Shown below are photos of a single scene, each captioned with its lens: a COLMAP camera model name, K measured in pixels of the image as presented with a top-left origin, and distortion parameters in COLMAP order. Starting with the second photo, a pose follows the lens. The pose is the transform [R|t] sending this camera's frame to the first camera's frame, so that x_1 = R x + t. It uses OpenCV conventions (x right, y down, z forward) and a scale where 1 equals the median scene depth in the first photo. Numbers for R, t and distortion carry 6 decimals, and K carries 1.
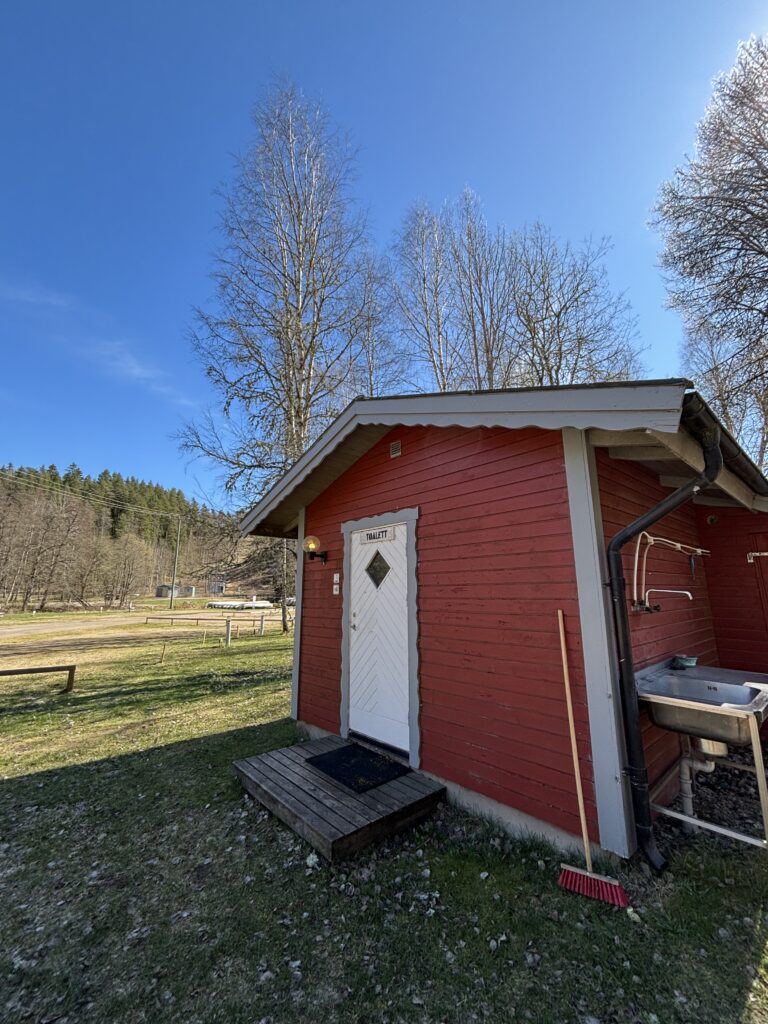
lens RADIAL K [[413.3, 0, 387.9], [0, 413.3, 511.5], [0, 0, 1]] dist [0.008195, -0.000864]
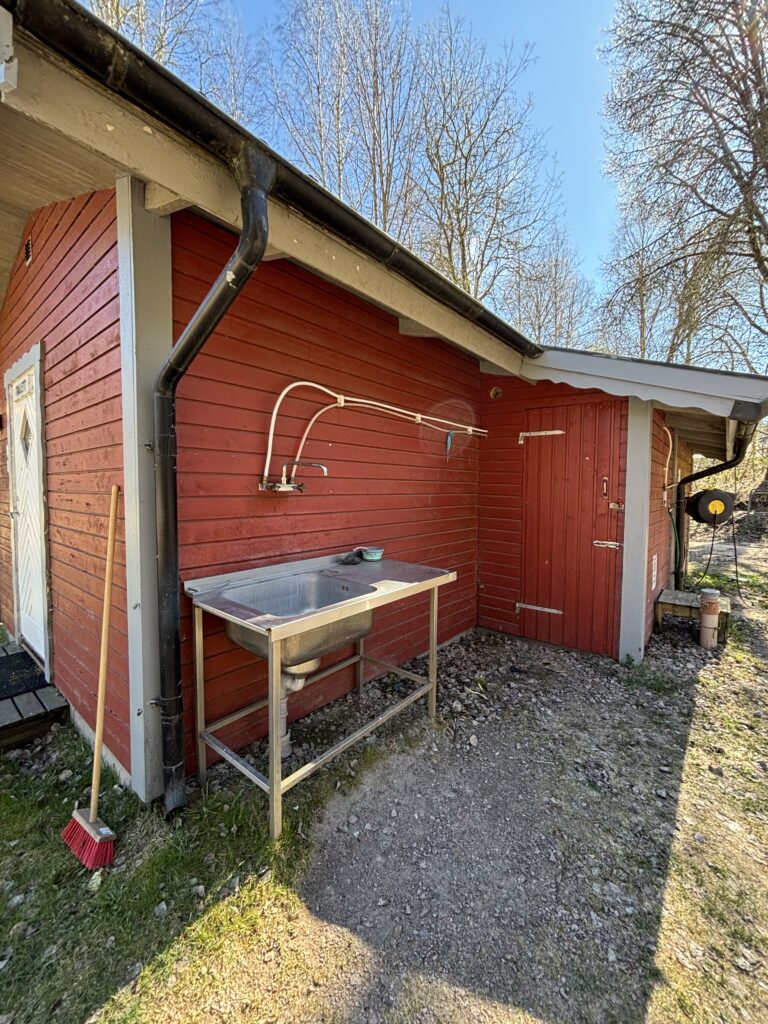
lens RADIAL K [[413.3, 0, 380.7], [0, 413.3, 508.7], [0, 0, 1]] dist [0.008195, -0.000864]
pose [[0.989539, 0.009568, 0.143945, 0.461274], [-0.044992, 0.968500, 0.244916, 0.055214], [-0.137067, -0.248831, 0.958799, 0.180747]]
